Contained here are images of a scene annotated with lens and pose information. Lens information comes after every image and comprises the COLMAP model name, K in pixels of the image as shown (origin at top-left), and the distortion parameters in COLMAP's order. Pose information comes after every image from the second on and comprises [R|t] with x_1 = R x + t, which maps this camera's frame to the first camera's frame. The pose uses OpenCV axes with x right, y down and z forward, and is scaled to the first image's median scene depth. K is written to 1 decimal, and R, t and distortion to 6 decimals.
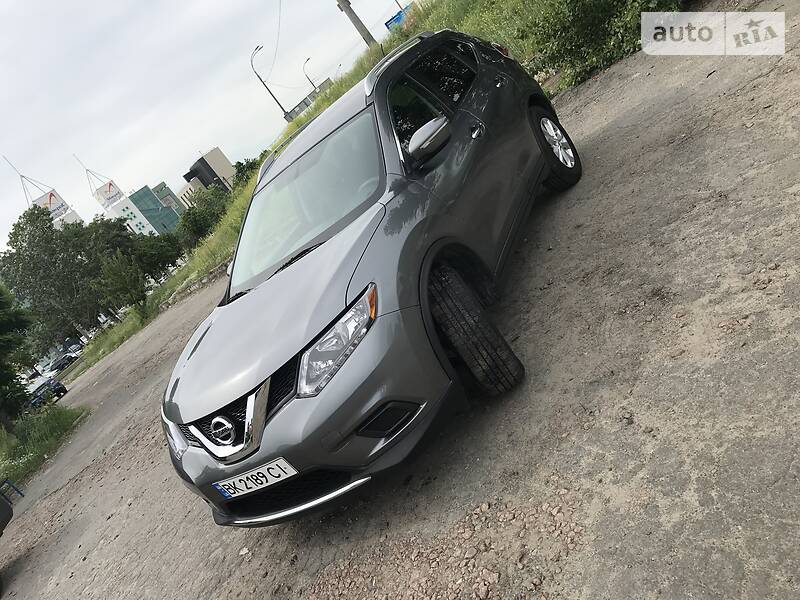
lens RADIAL K [[655.5, 0, 438.6], [0, 655.5, 279.8], [0, 0, 1]] dist [0.026624, -0.019414]
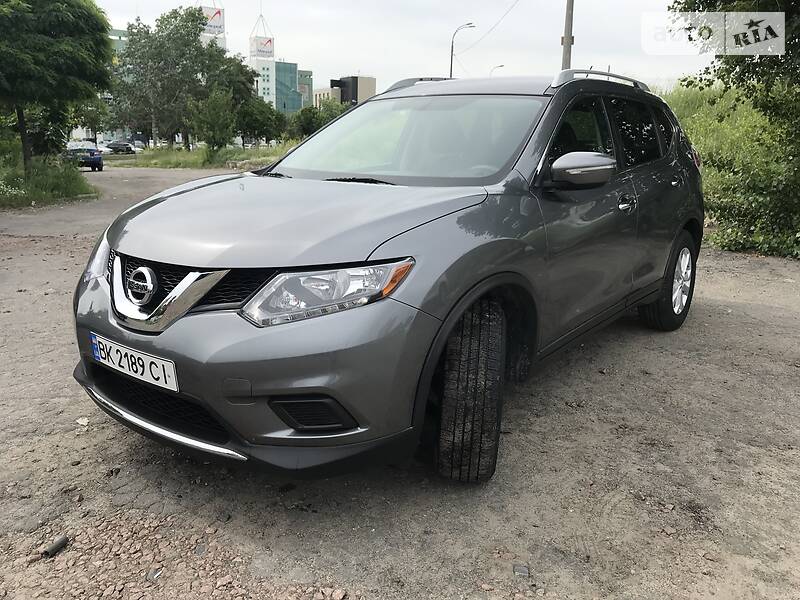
lens RADIAL K [[655.5, 0, 435.4], [0, 655.5, 304.2], [0, 0, 1]] dist [0.026624, -0.019414]
pose [[0.773937, 0.631378, -0.048815, -0.010073], [-0.631937, 0.775004, 0.004949, 0.021262], [0.040956, 0.027018, 0.998796, 0.211737]]
